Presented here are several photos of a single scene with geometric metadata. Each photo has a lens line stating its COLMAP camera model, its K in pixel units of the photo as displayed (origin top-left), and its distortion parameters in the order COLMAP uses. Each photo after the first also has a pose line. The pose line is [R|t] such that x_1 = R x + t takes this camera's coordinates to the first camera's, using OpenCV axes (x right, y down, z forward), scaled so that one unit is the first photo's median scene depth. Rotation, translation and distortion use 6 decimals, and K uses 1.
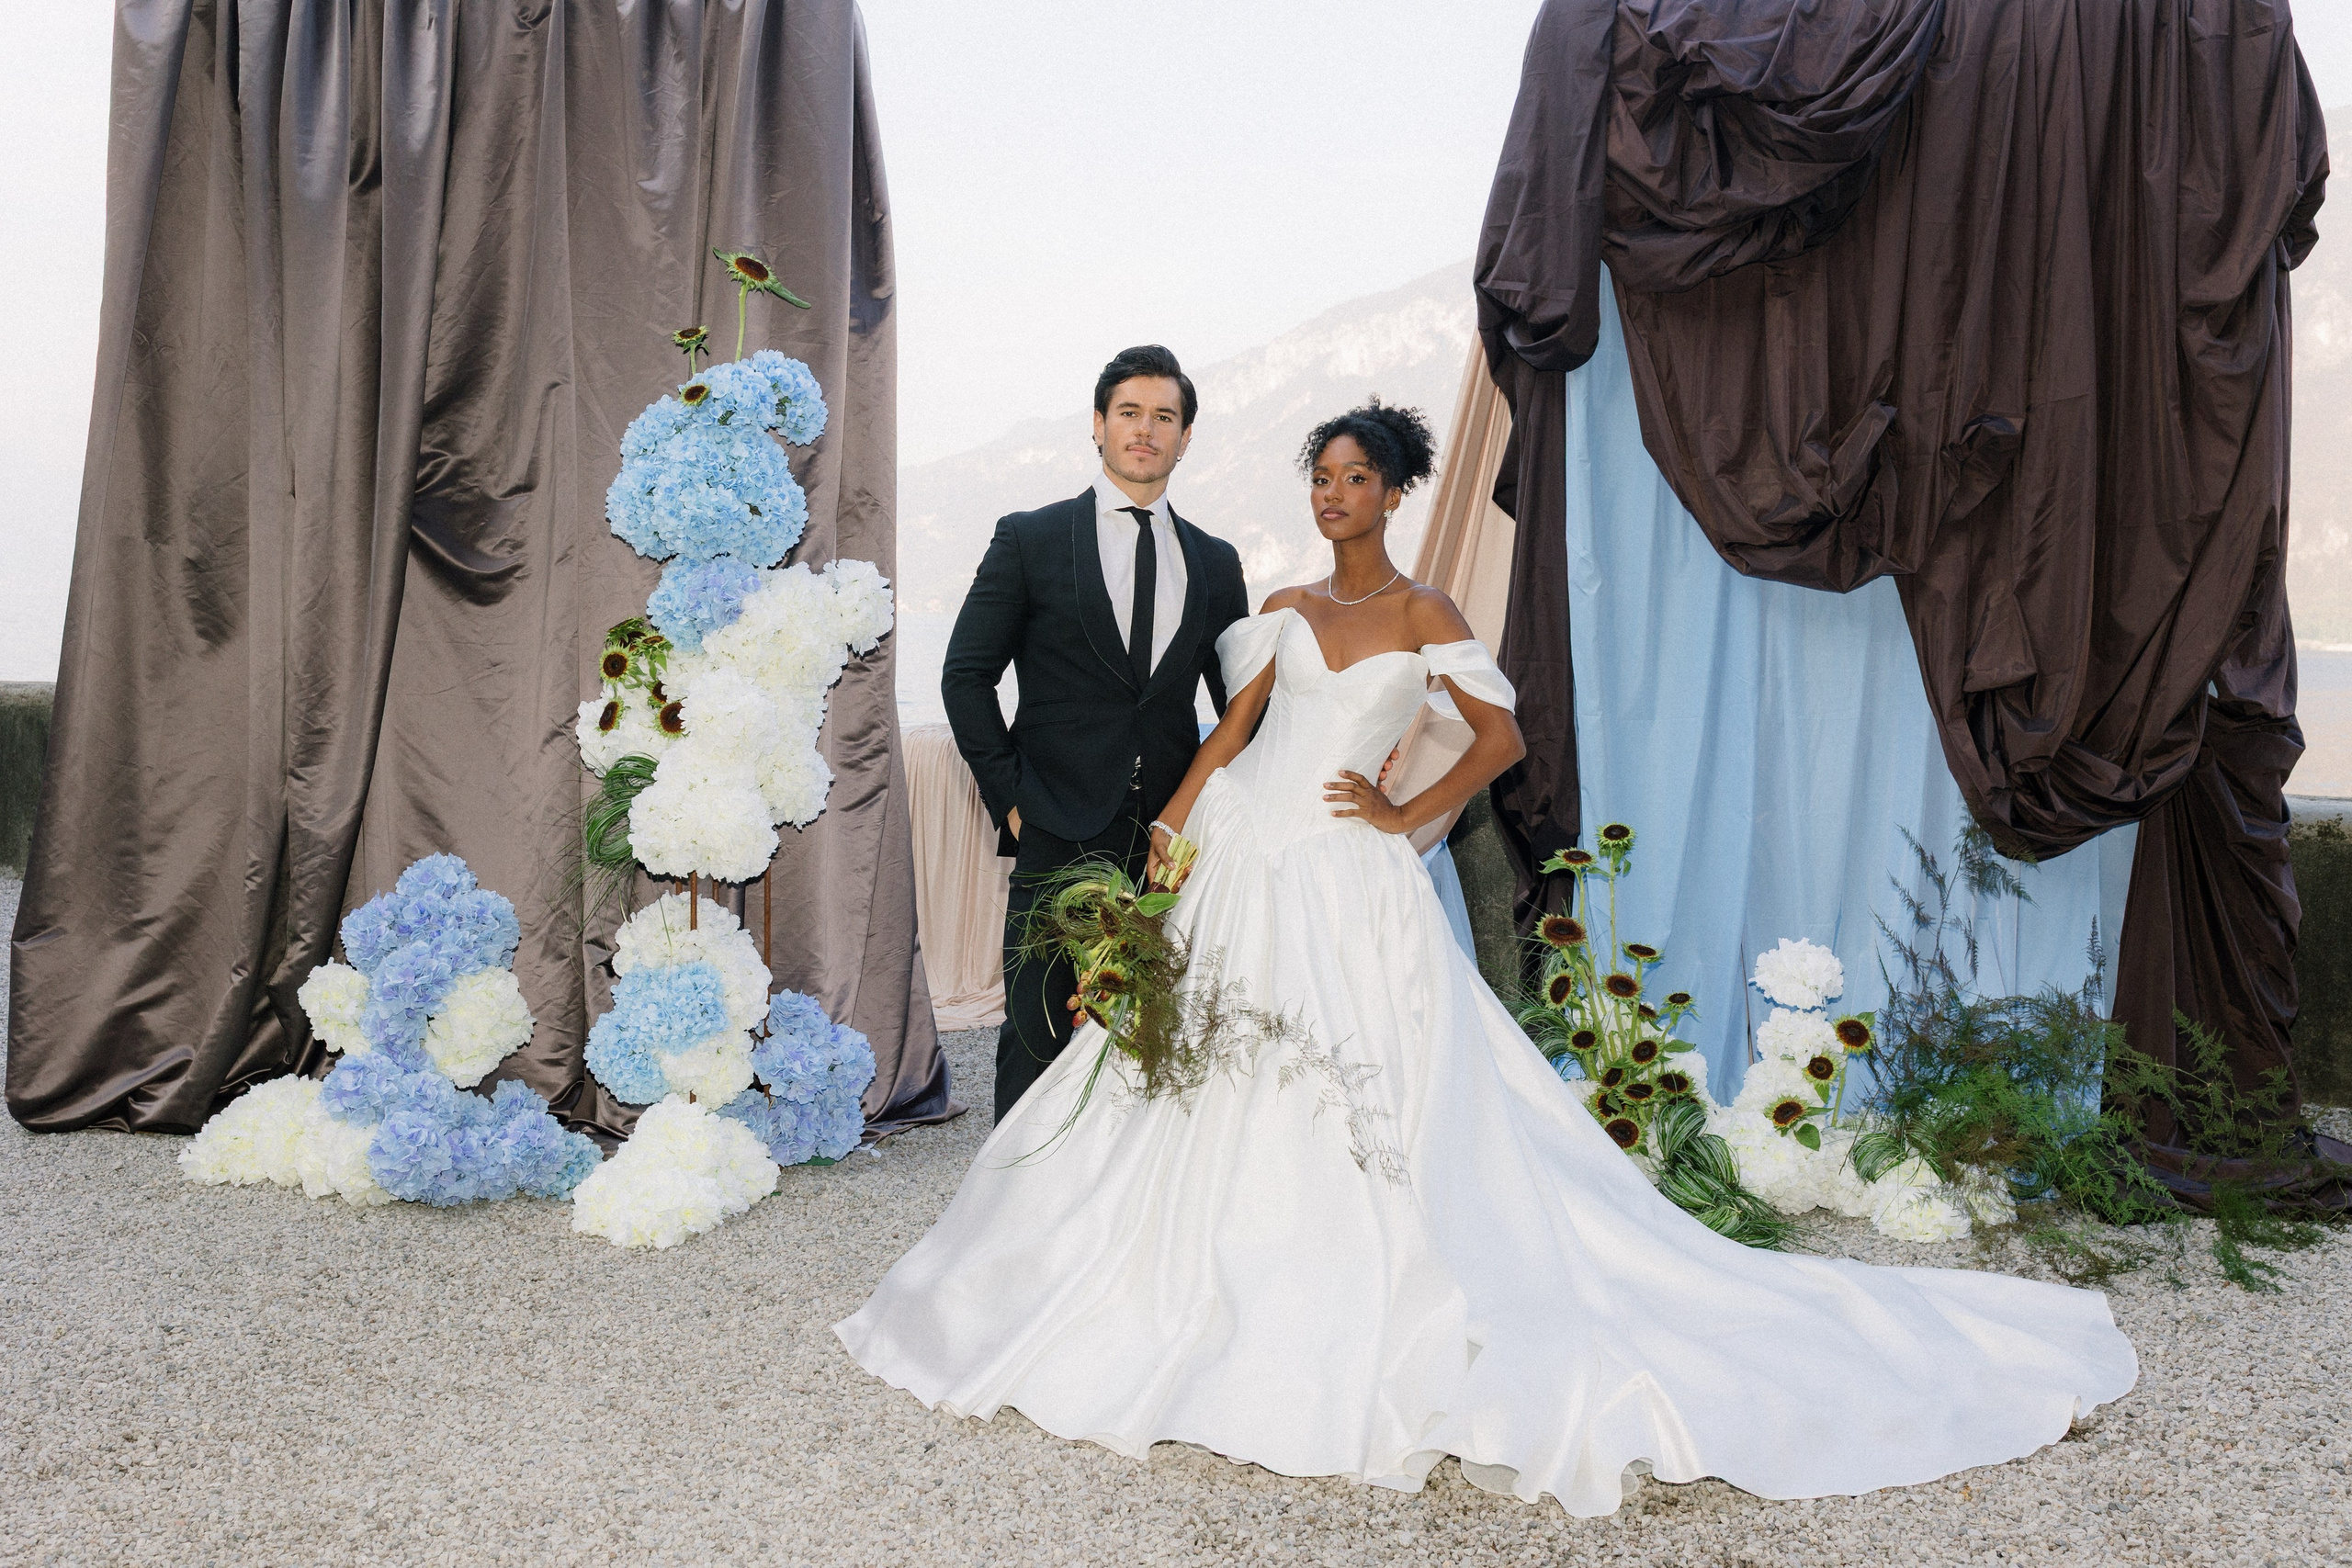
lens RADIAL K [[2229.2, 0, 1178.4], [0, 2229.2, 783.3], [0, 0, 1]] dist [0.001203, 0.000000]
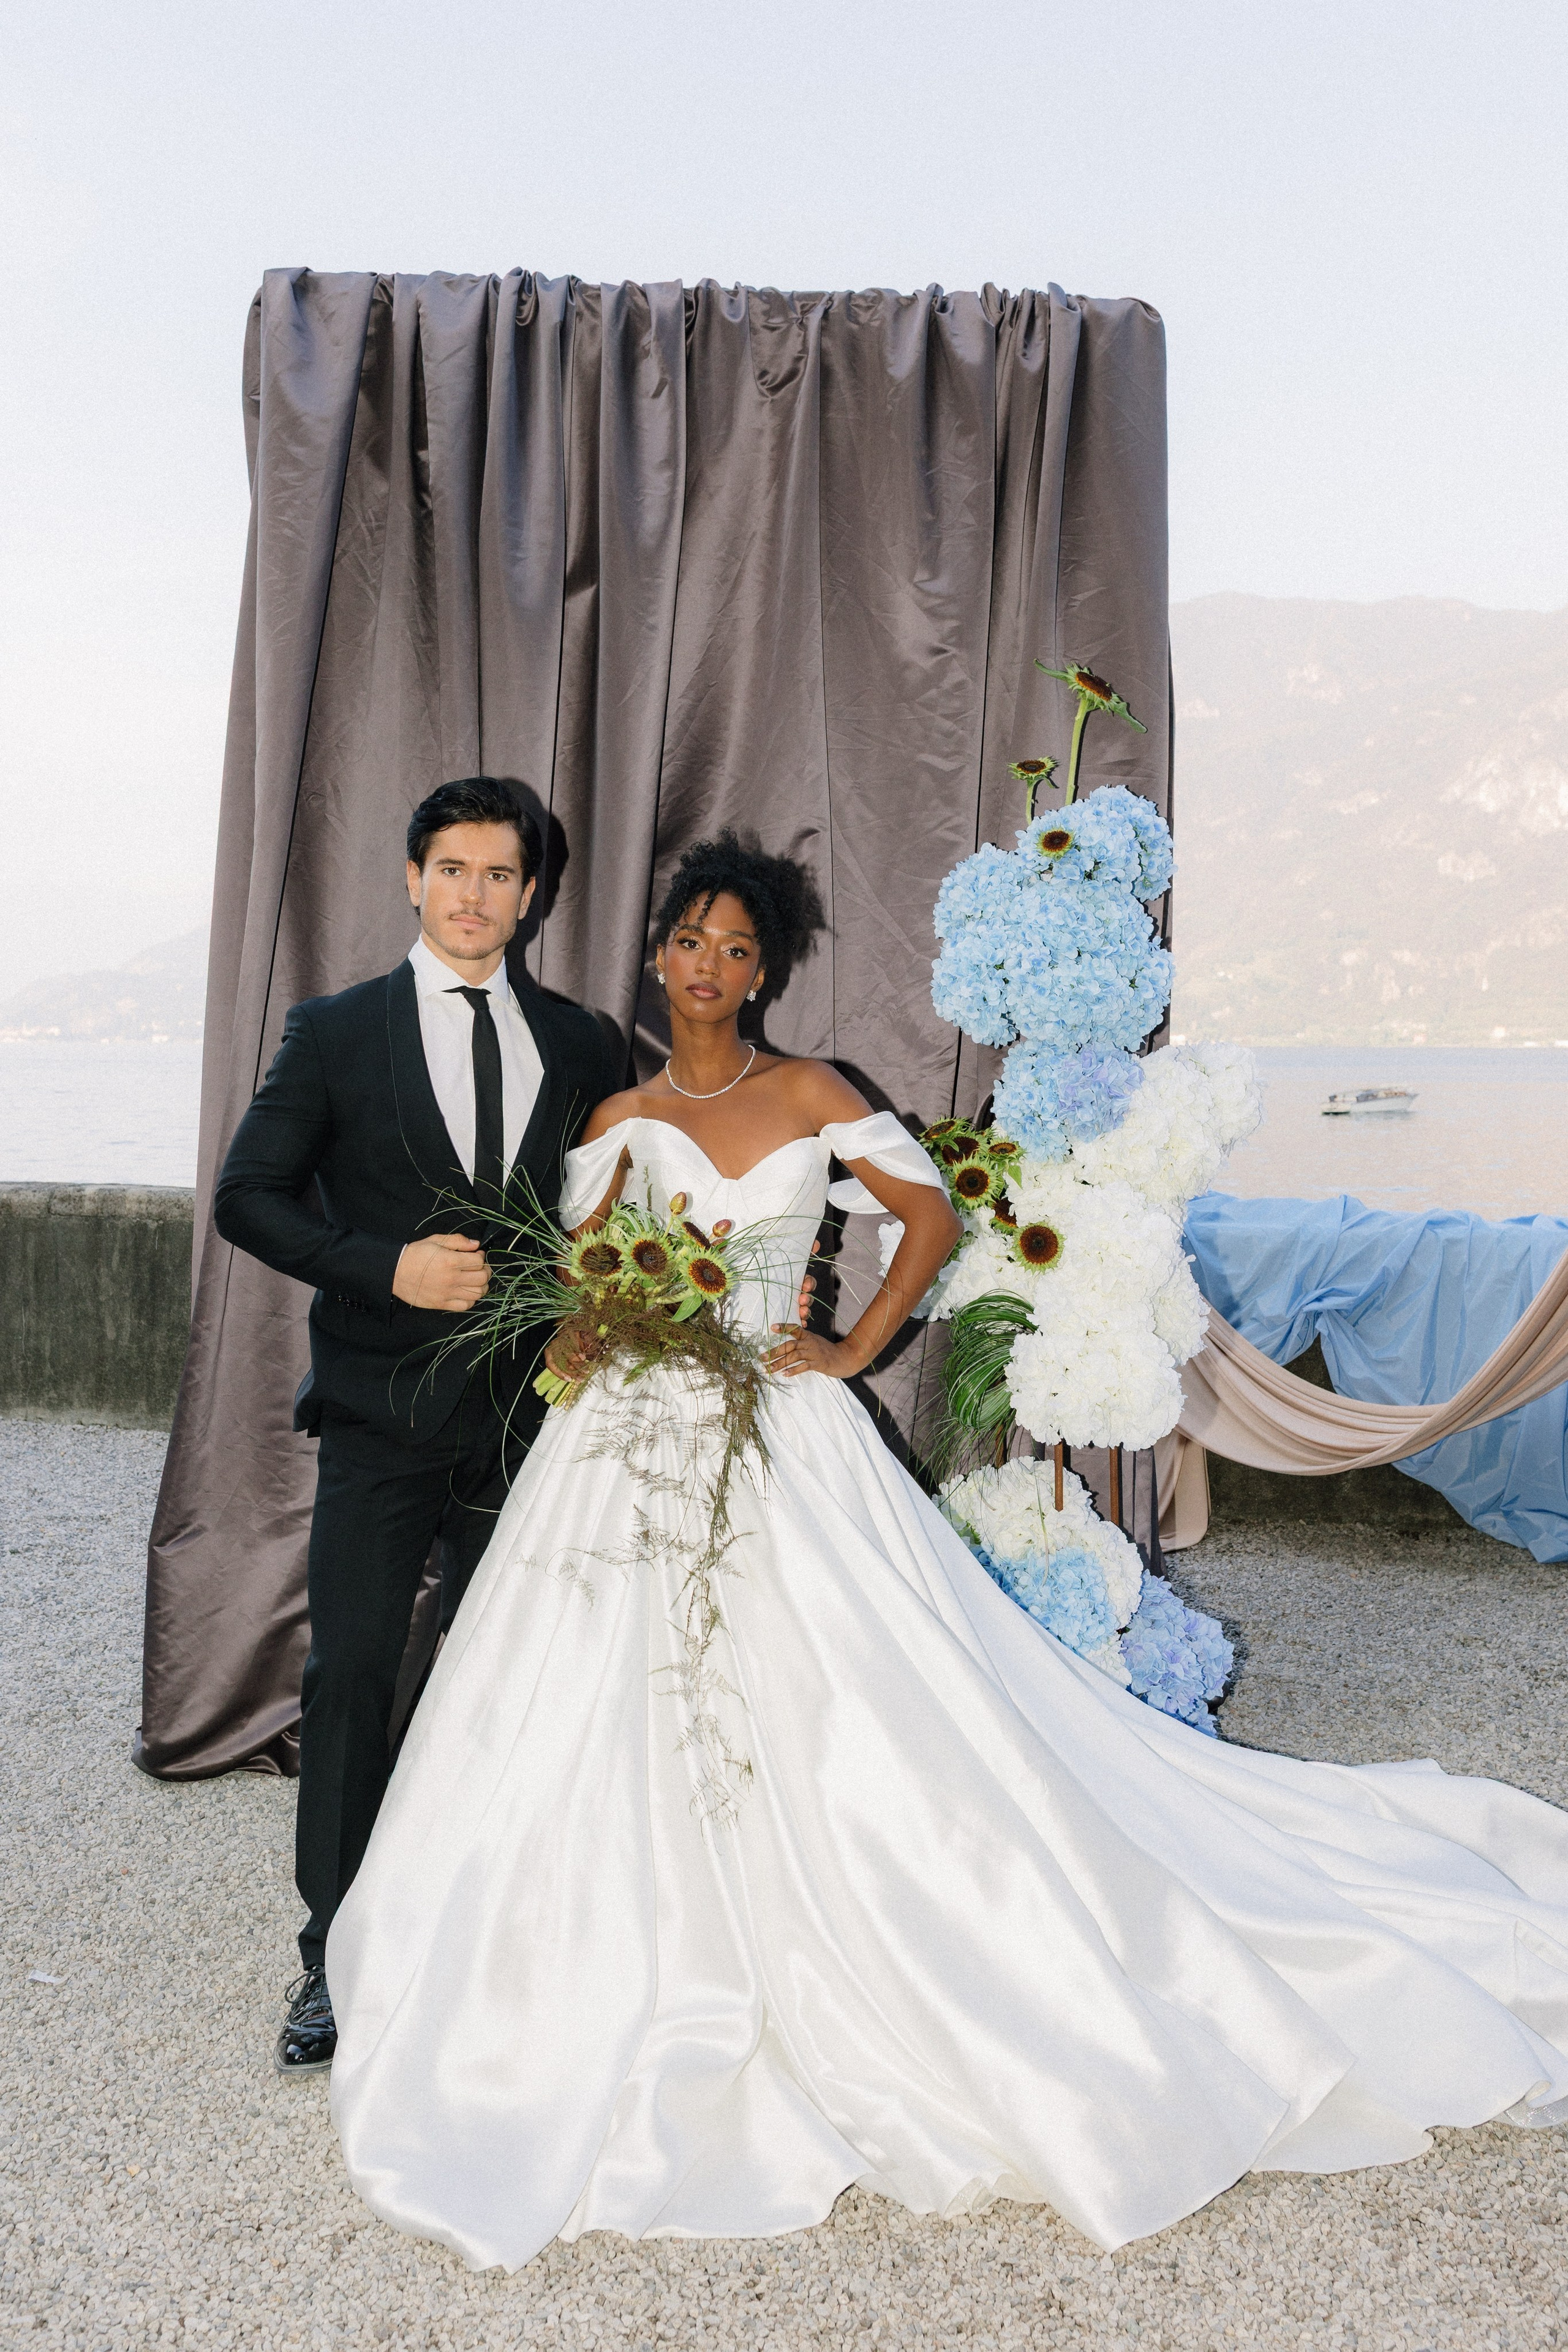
lens RADIAL K [[2229.5, 0, 796.6], [0, 2229.5, 1178.5], [0, 0, 1]] dist [0.001203, 0.000000]
pose [[0.997378, -0.029091, 0.066263, -0.349603], [0.029903, 0.999489, -0.011295, -0.044945], [-0.065901, 0.013247, 0.997738, 0.196003]]
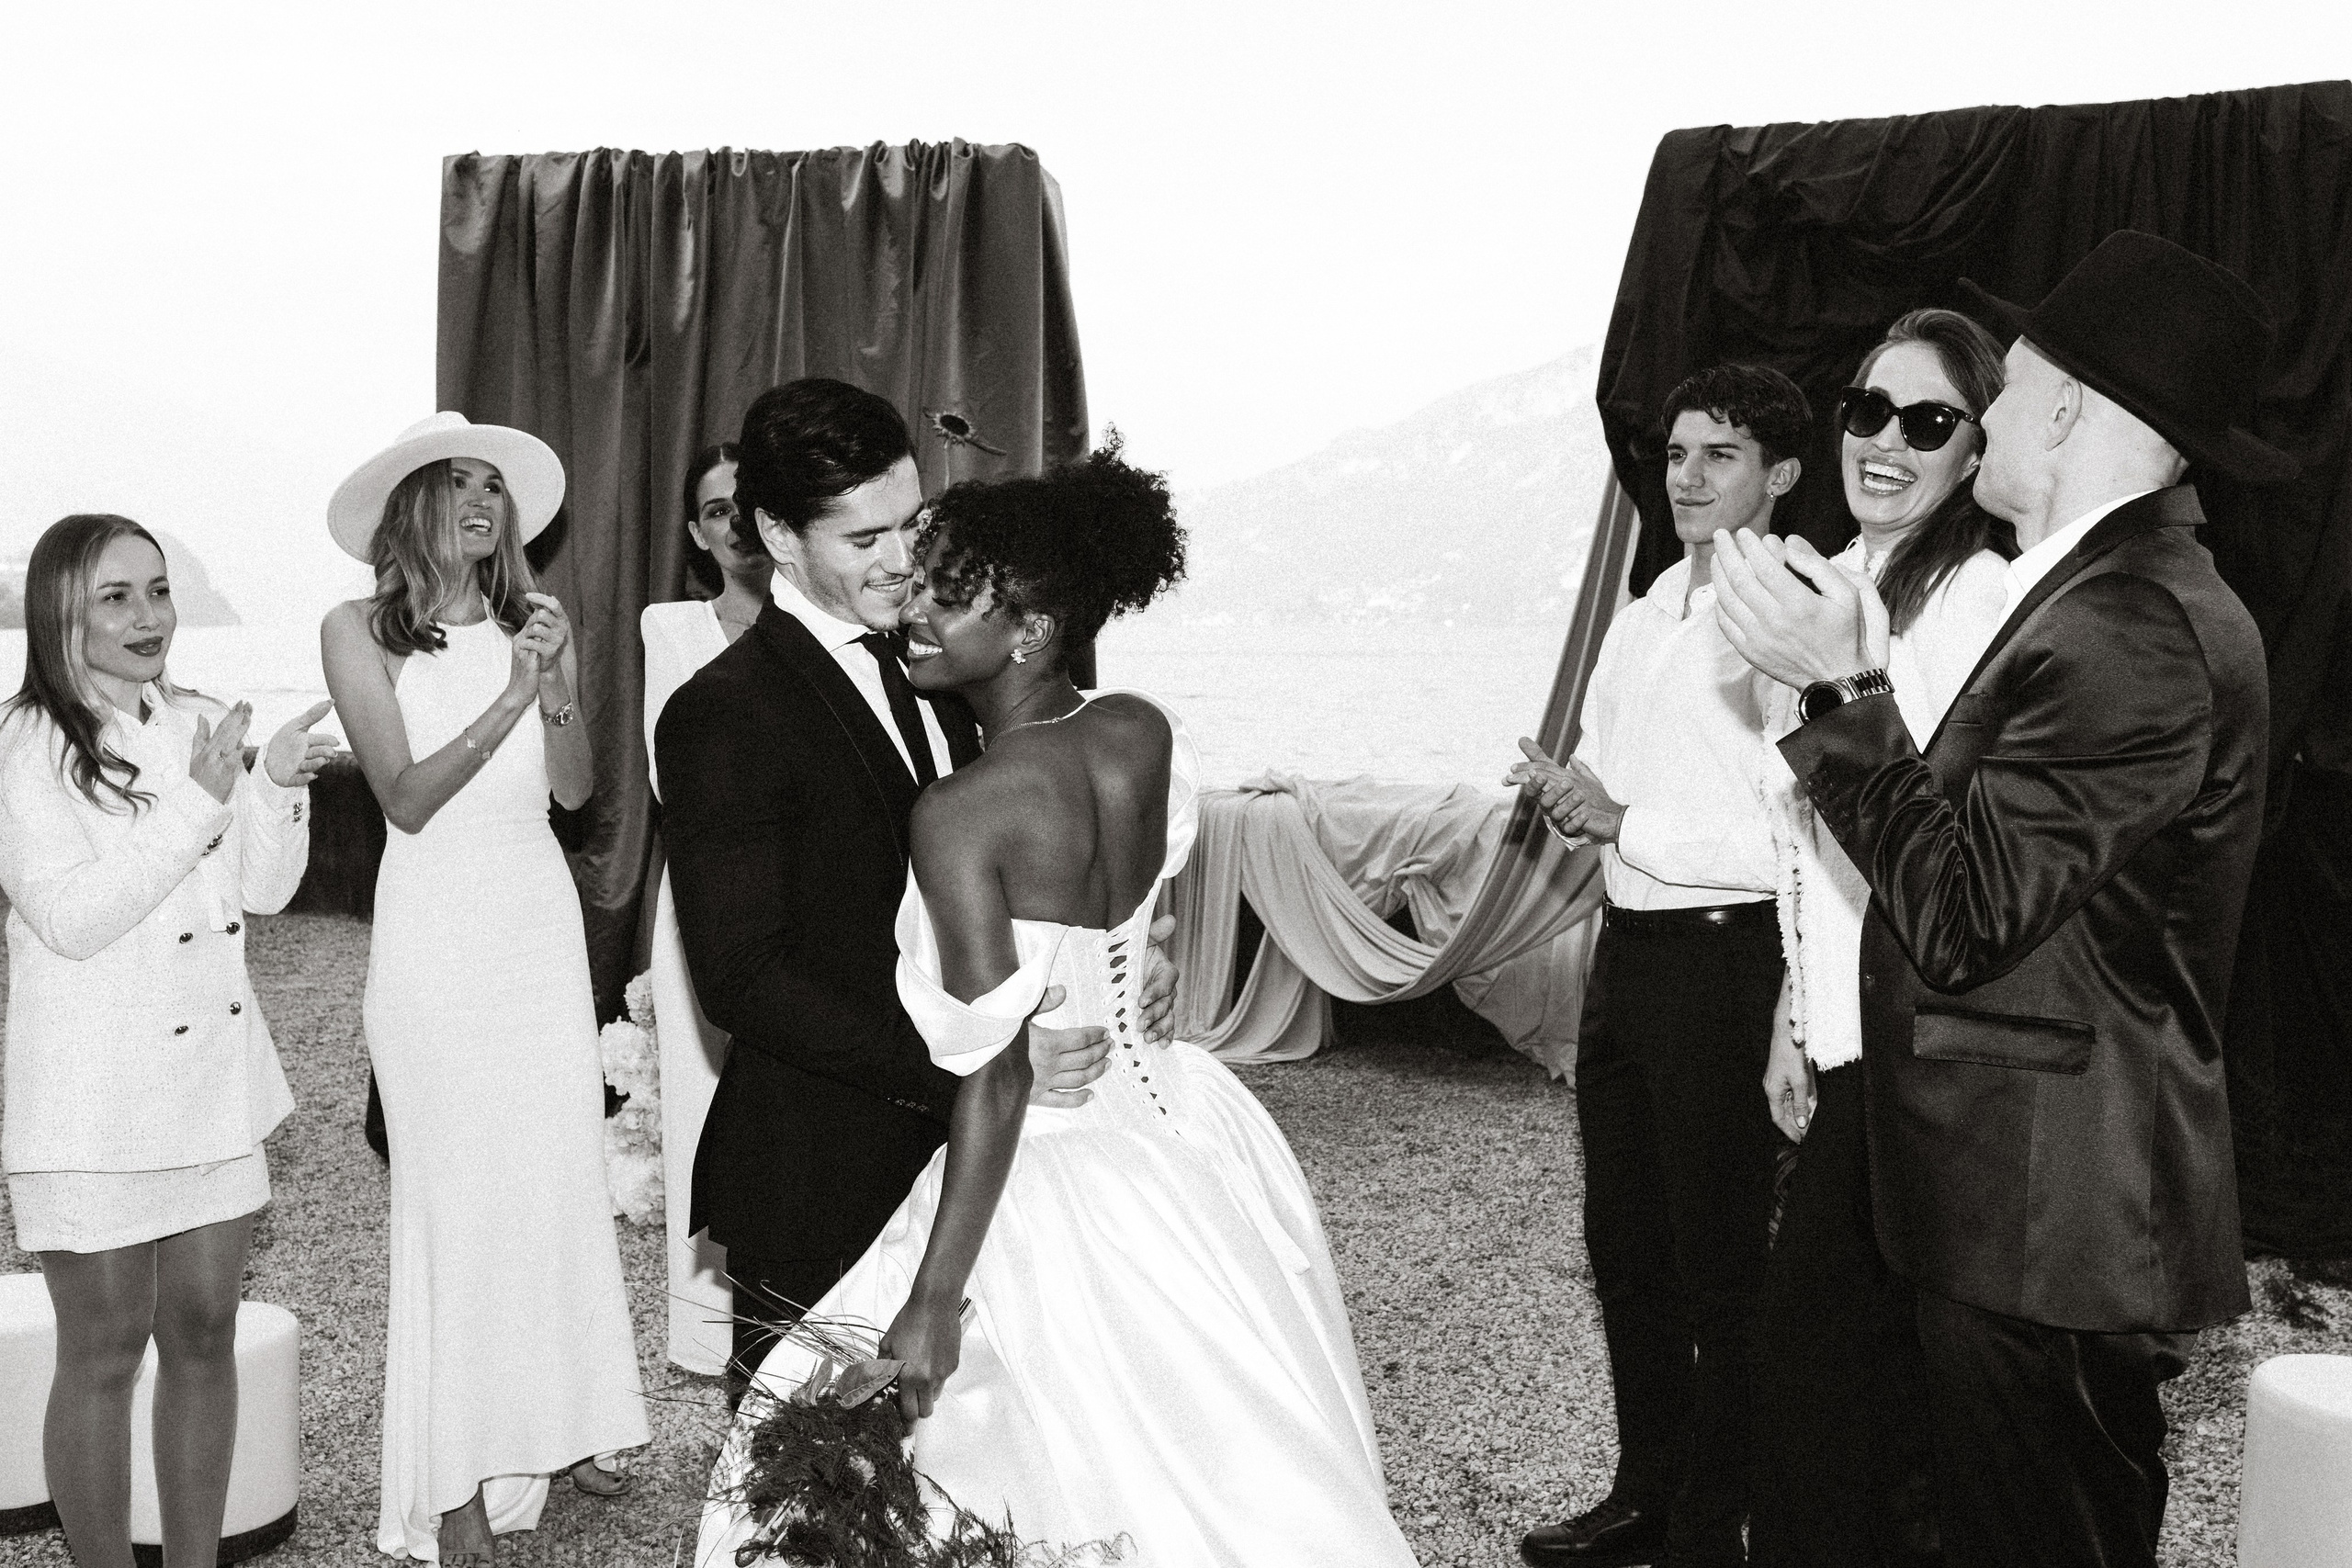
lens RADIAL K [[2229.2, 0, 1181.9], [0, 2229.2, 783.9], [0, 0, 1]] dist [0.001203, 0.000000]
pose [[0.989193, -0.016601, -0.145675, 0.091197], [0.015980, 0.999858, -0.005435, -0.033842], [0.145744, 0.003048, 0.989318, -0.132695]]
